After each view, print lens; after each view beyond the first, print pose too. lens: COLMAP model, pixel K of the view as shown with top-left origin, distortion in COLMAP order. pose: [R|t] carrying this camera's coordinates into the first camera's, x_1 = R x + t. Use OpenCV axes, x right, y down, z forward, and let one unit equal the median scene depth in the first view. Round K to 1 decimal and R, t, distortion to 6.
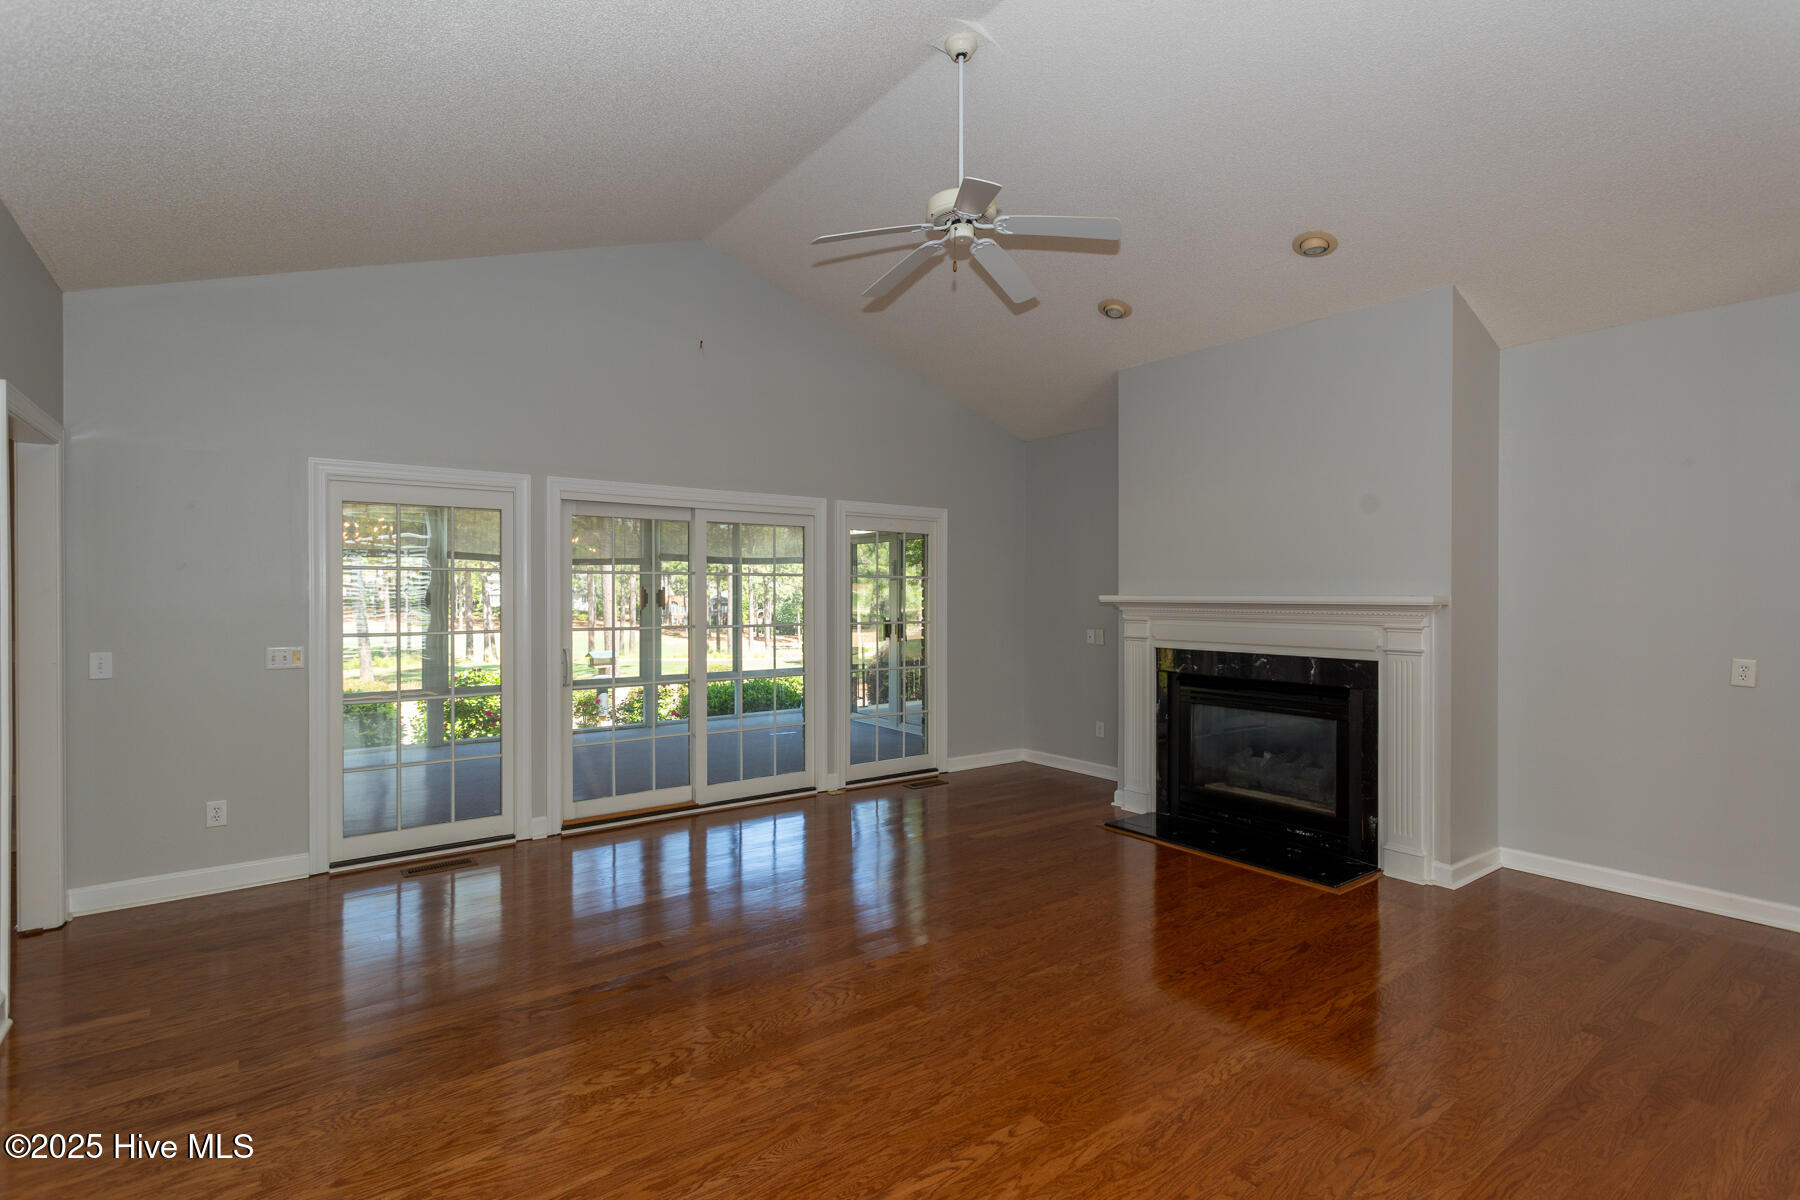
lens RADIAL K [[852.4, 0, 905.2], [0, 852.4, 596.0], [0, 0, 1]] dist [0.002409, -0.000041]
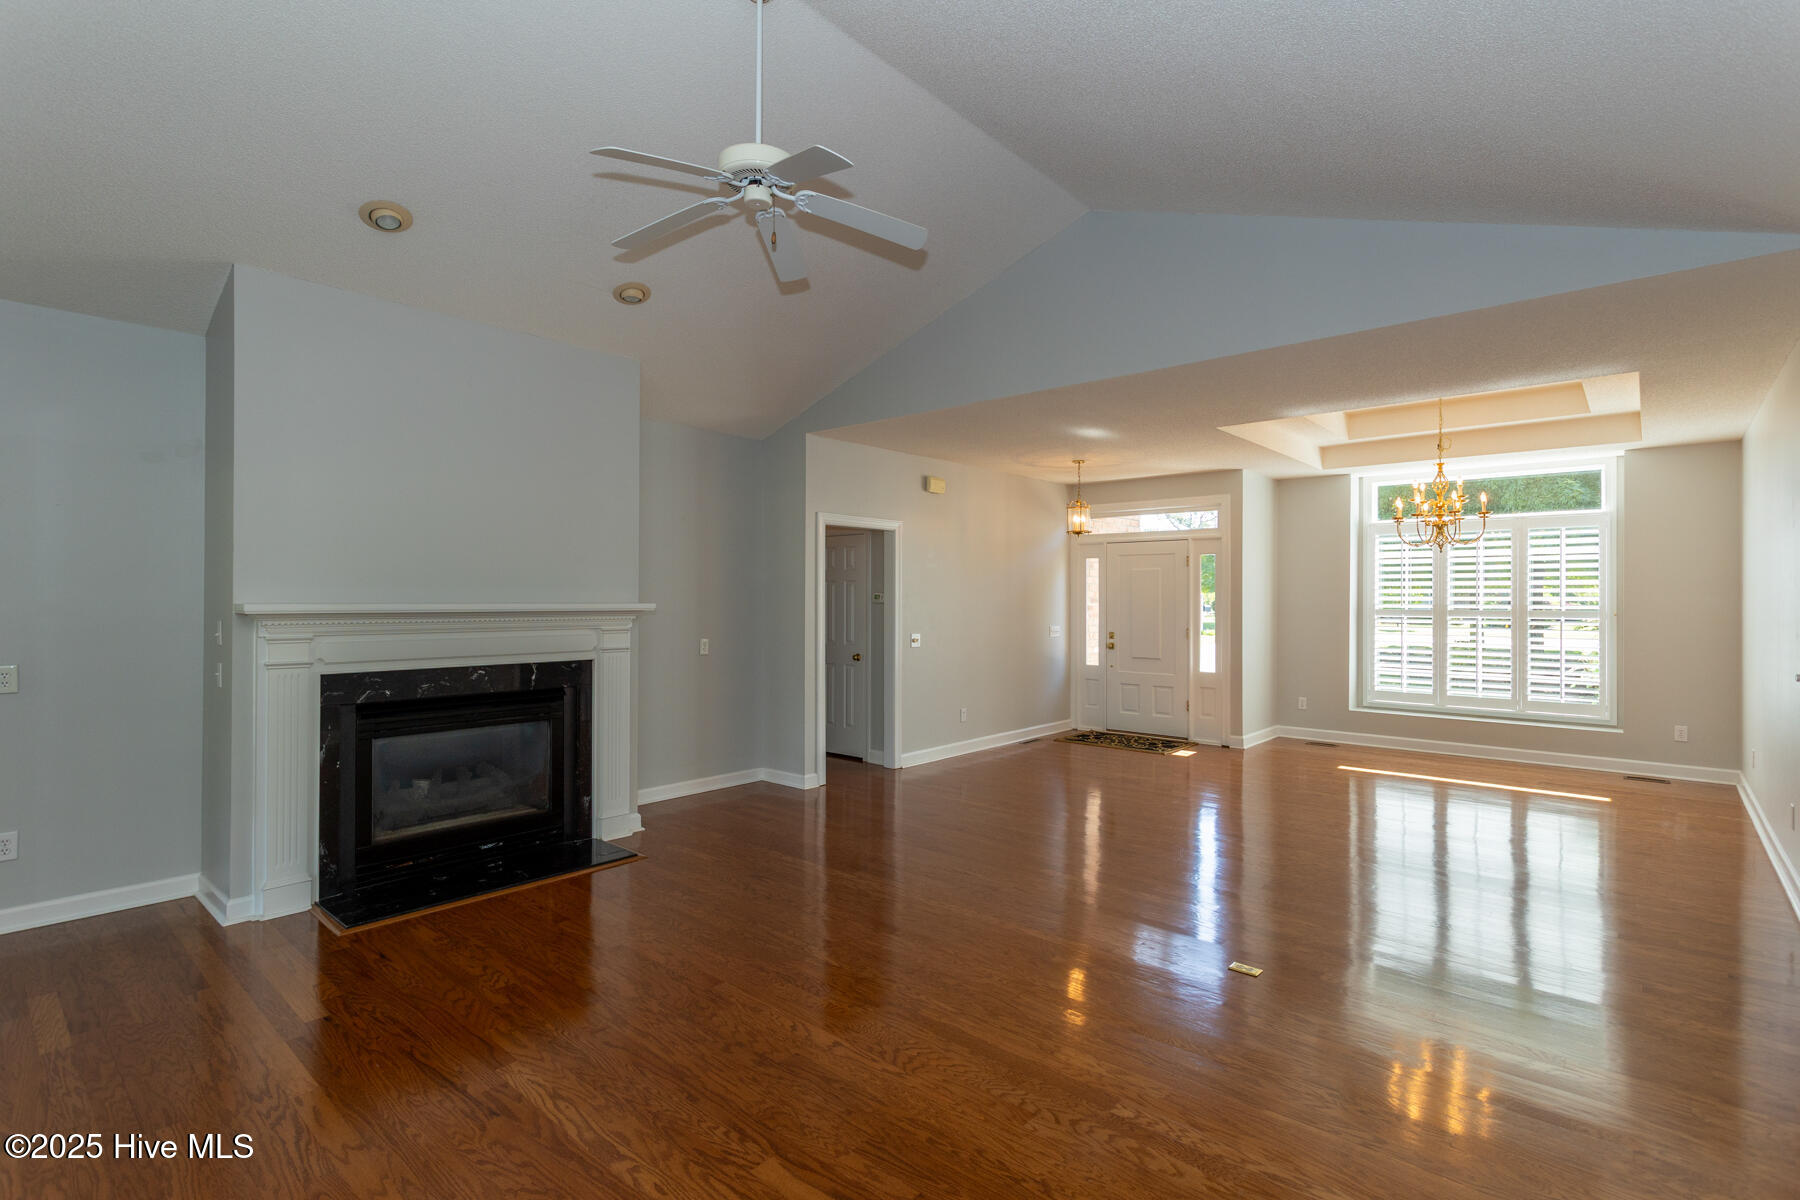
lens RADIAL K [[852.4, 0, 905.6], [0, 852.4, 599.4], [0, 0, 1]] dist [0.002409, -0.000041]
pose [[-0.210315, -0.002898, 0.977629, -0.633887], [-0.002282, 0.999994, 0.002474, -0.008477], [-0.977631, -0.001710, -0.210321, 0.795706]]
